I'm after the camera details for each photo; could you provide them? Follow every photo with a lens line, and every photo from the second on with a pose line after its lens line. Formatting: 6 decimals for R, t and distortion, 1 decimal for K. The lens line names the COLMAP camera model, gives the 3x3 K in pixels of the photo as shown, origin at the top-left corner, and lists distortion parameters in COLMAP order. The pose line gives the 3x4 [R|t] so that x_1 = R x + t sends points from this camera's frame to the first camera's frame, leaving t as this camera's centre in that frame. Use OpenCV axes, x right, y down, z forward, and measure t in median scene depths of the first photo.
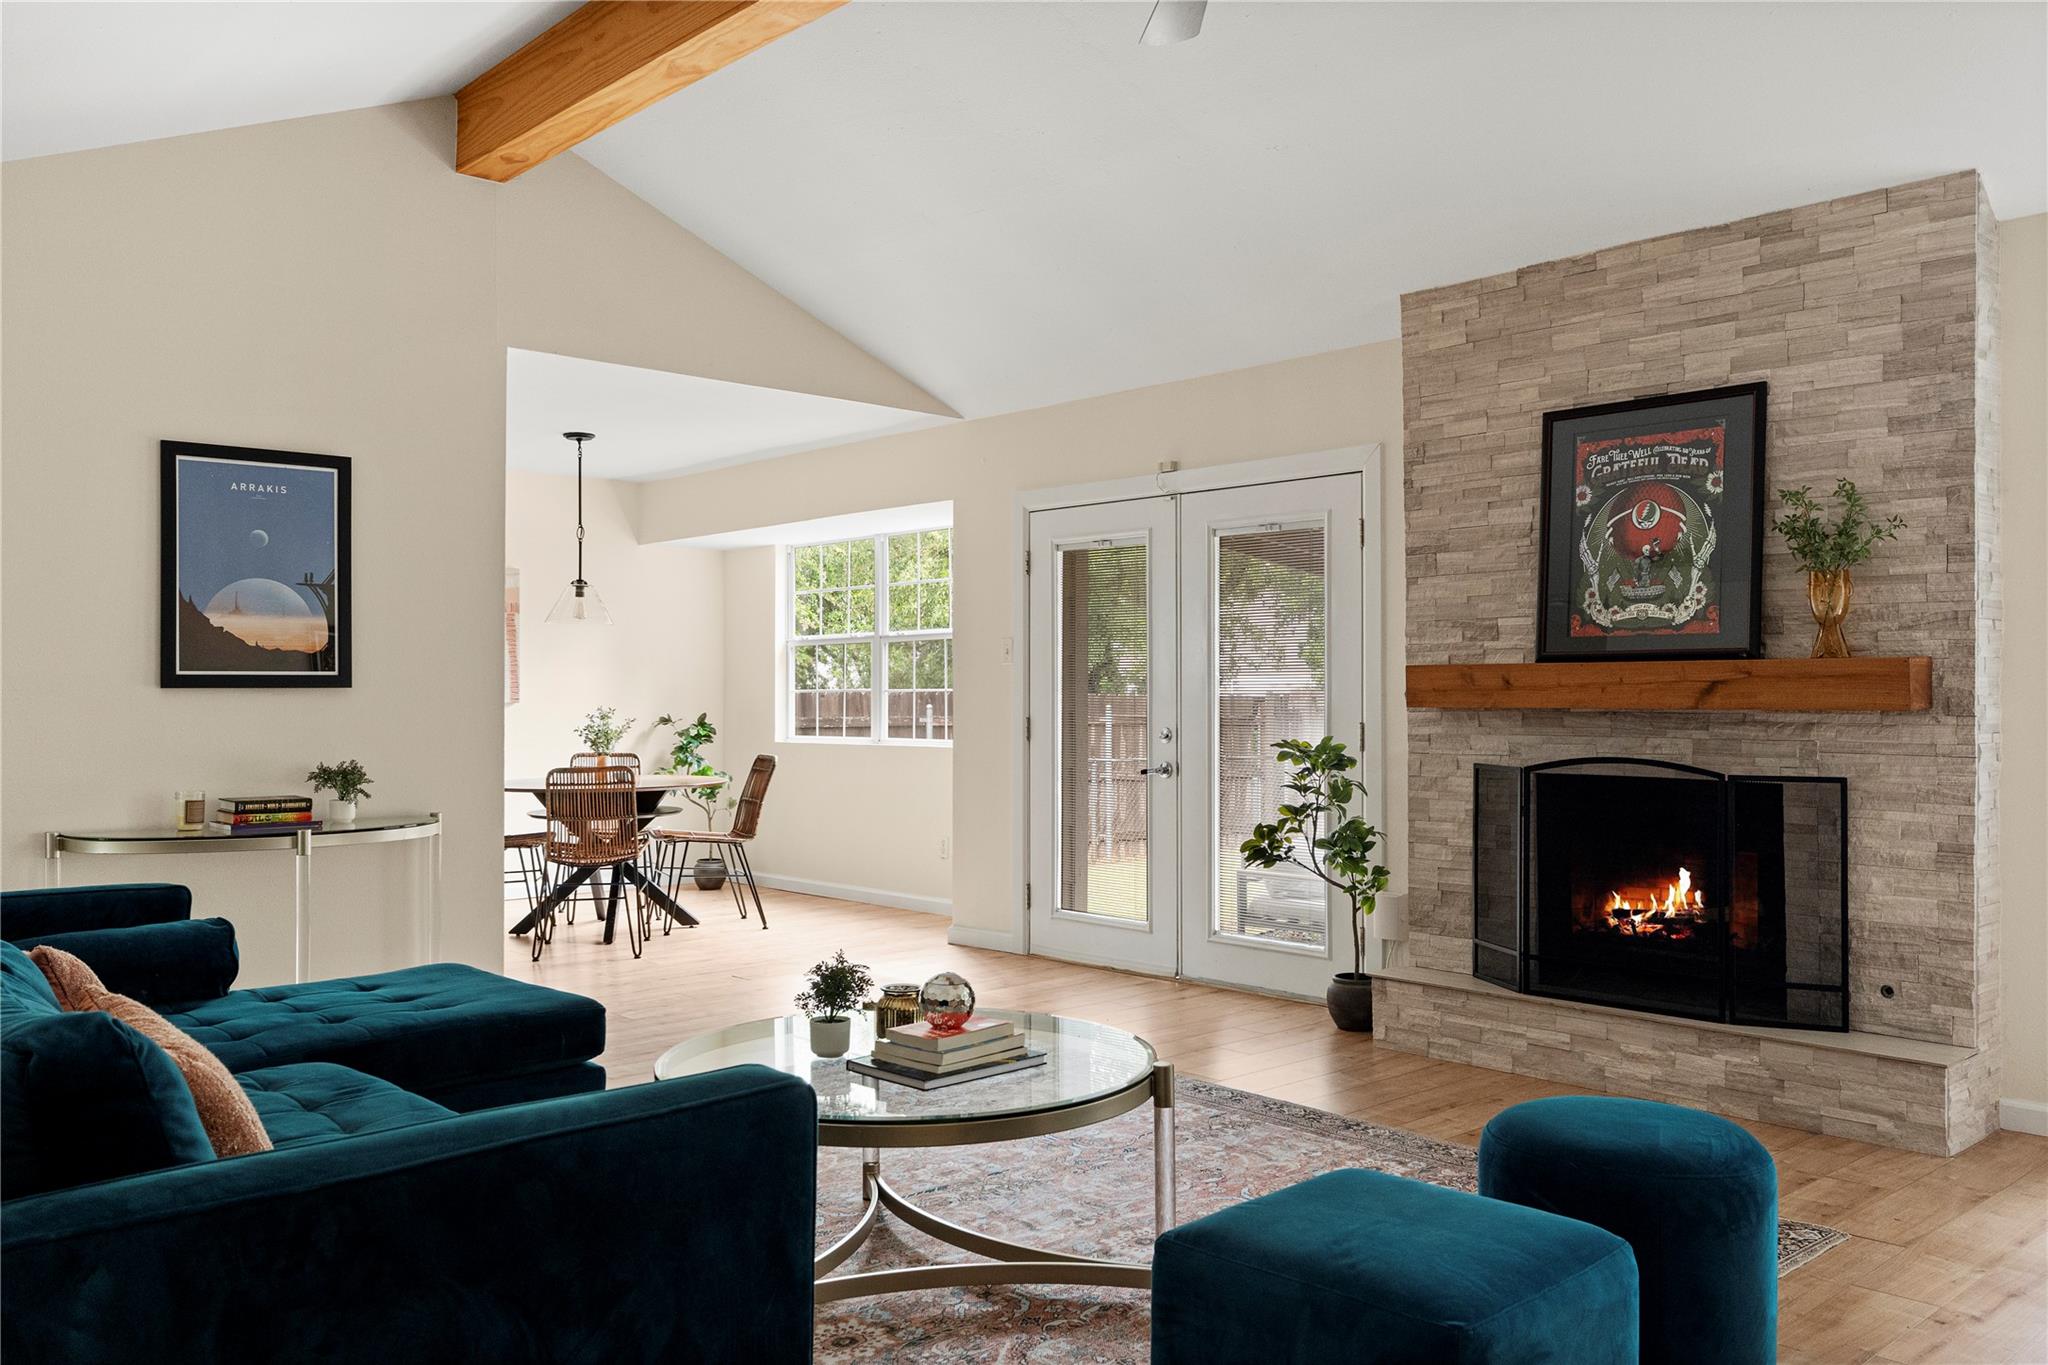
lens RADIAL K [[1591.1, 0, 1015.6], [0, 1591.1, 680.2], [0, 0, 1]] dist [-0.002159, 0.011724]
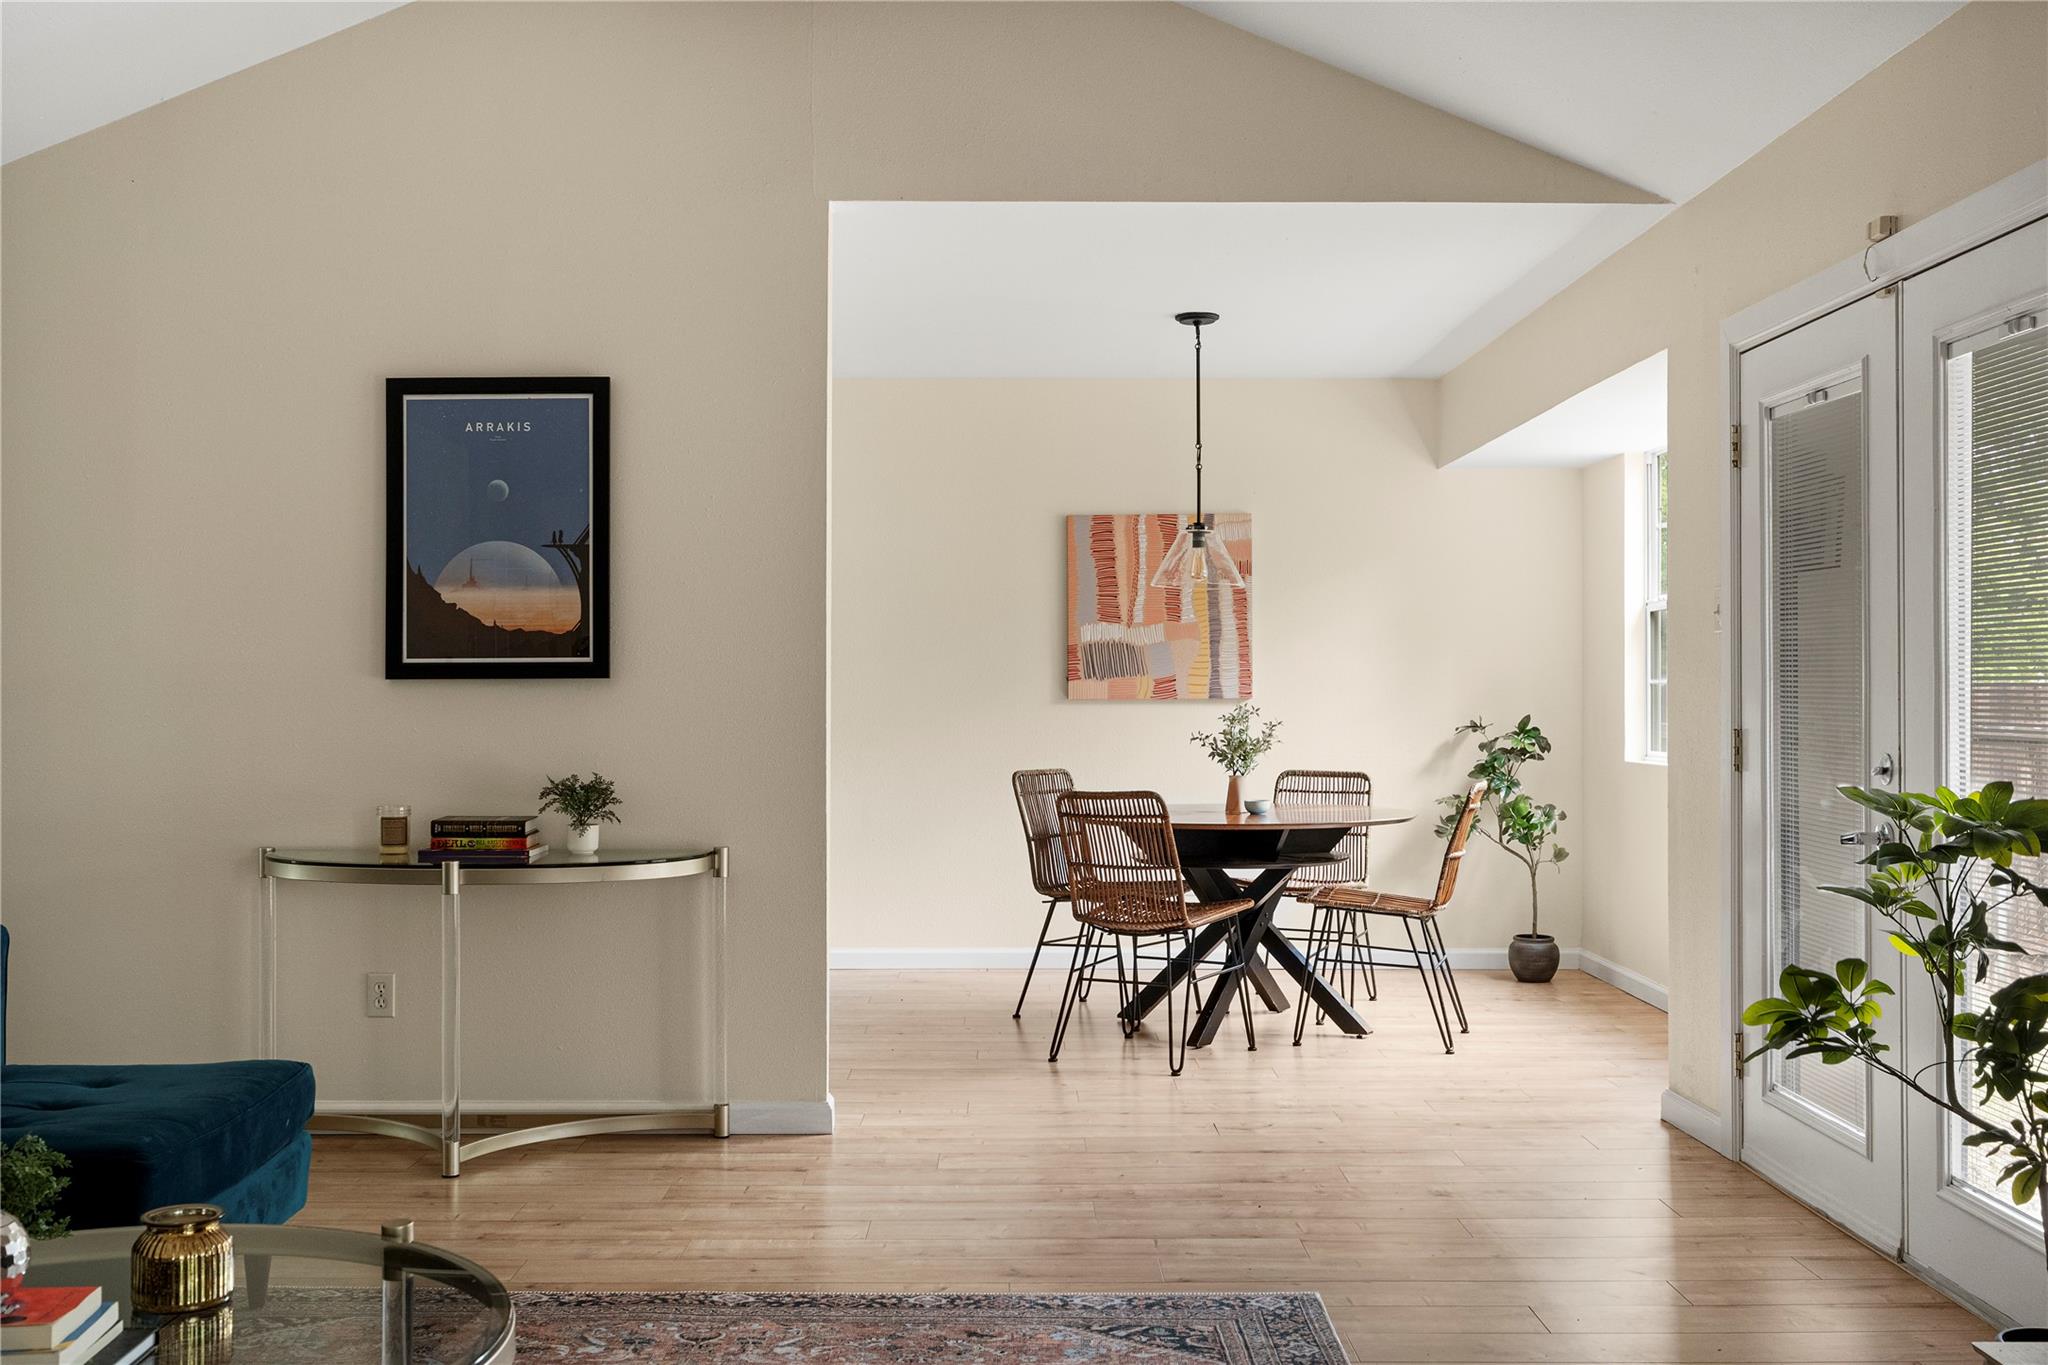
lens RADIAL K [[2017.3, 0, 1013.8], [0, 2017.3, 682.0], [0, 0, 1]] dist [0.018620, 0.000000]
pose [[0.739744, -0.002036, -0.672885, 0.407260], [0.006160, 0.999974, 0.003746, 0.004423], [0.672860, -0.006916, 0.739737, 0.442539]]
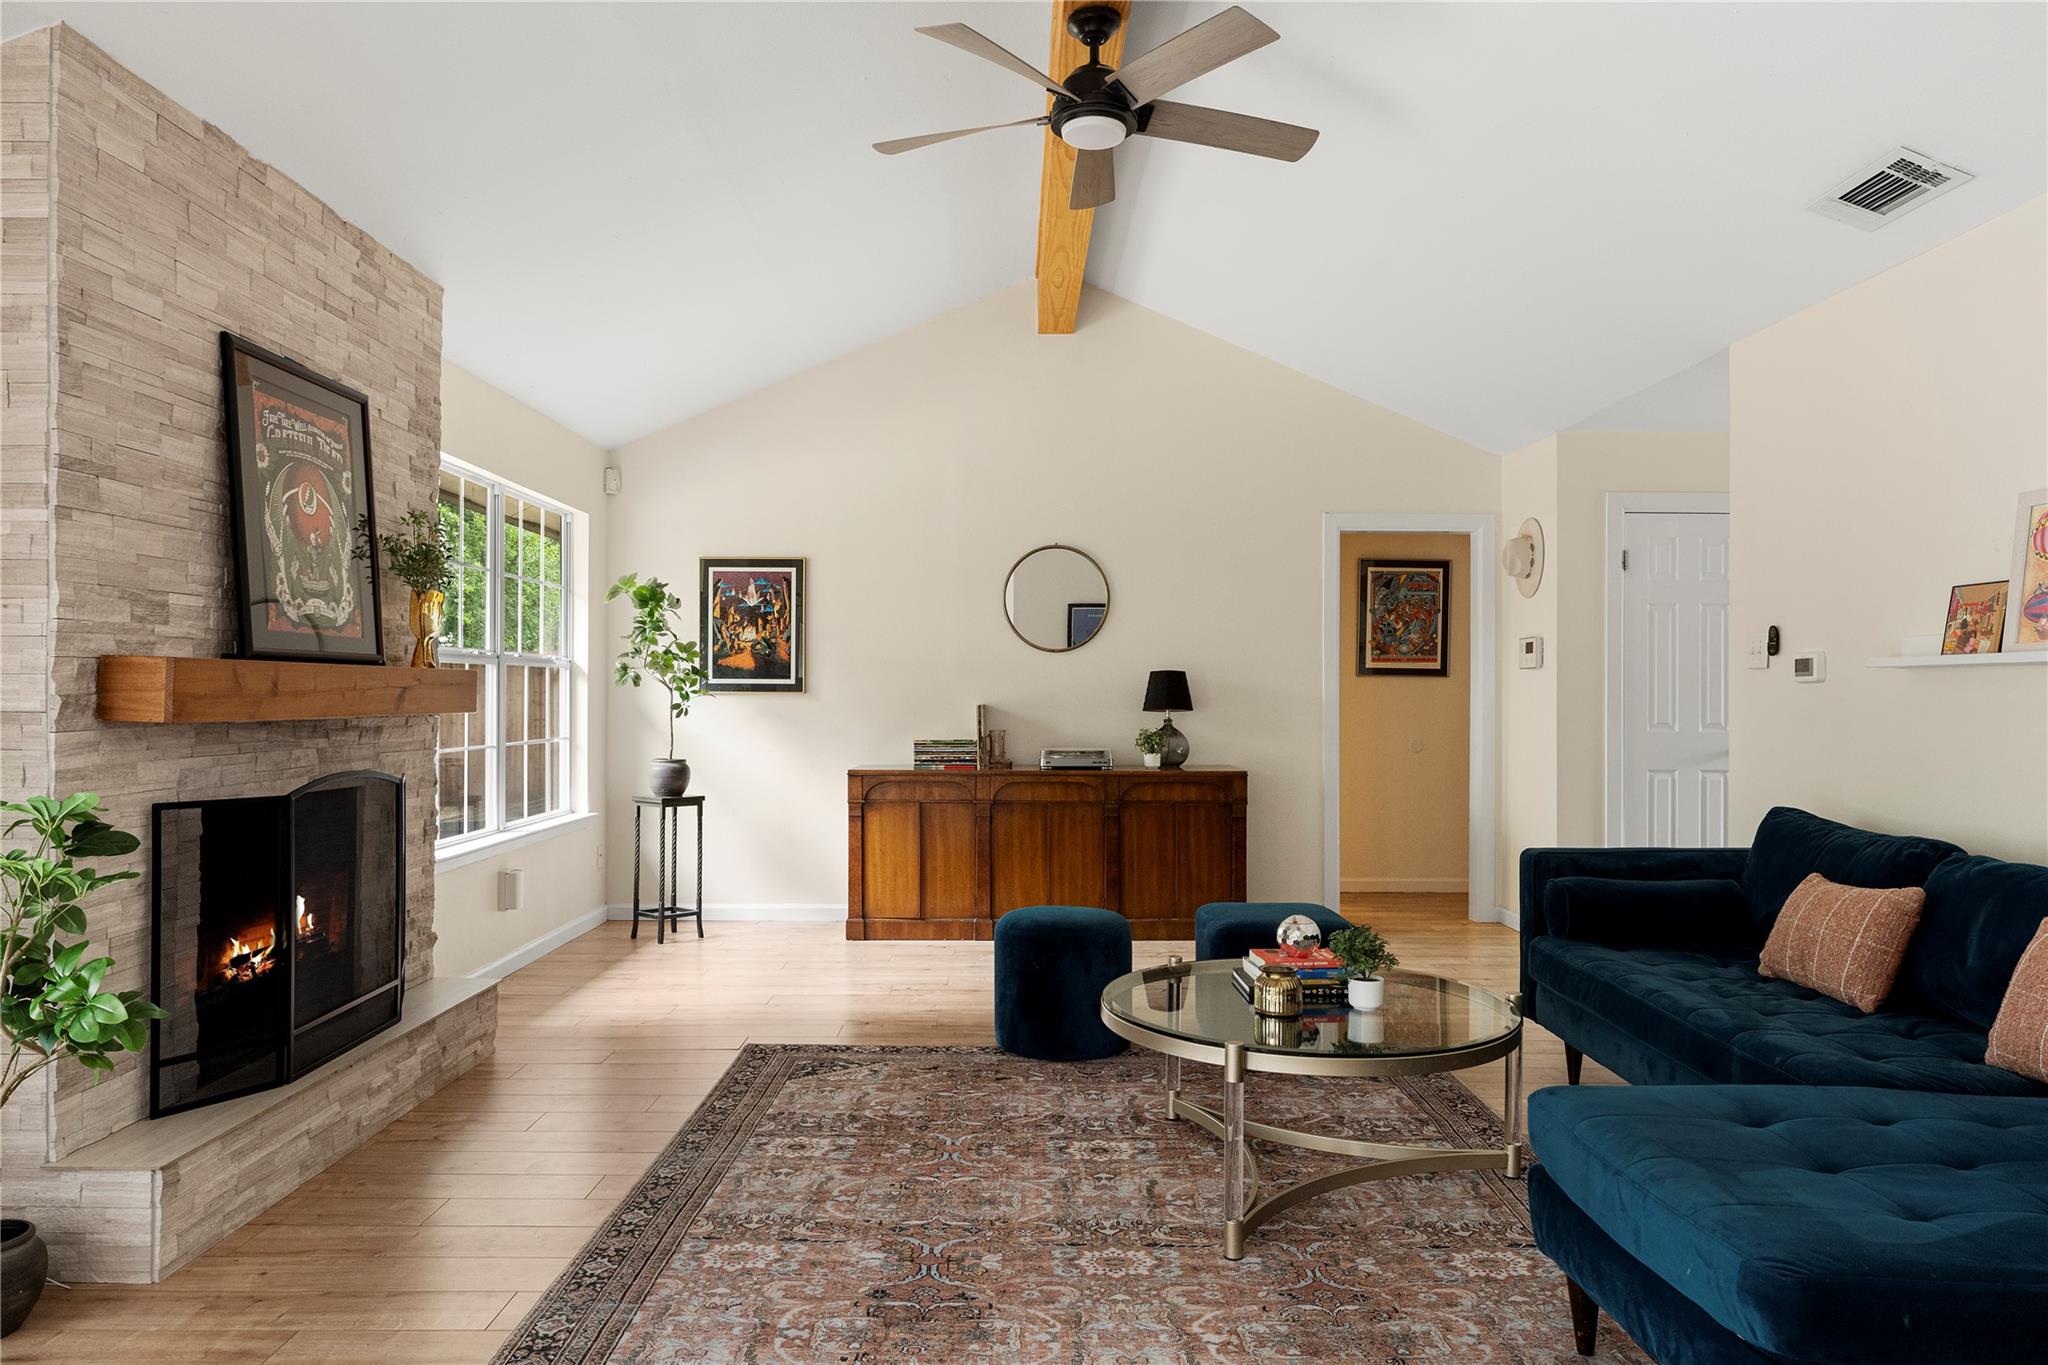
lens RADIAL K [[1332.0, 0, 1017.0], [0, 1332.0, 690.6], [0, 0, 1]] dist [-0.001770, 0.002893]
pose [[-0.739467, -0.001496, 0.673191, -0.370814], [-0.009662, 0.999918, -0.008391, 0.005279], [-0.673123, -0.012710, -0.739421, 1.194194]]
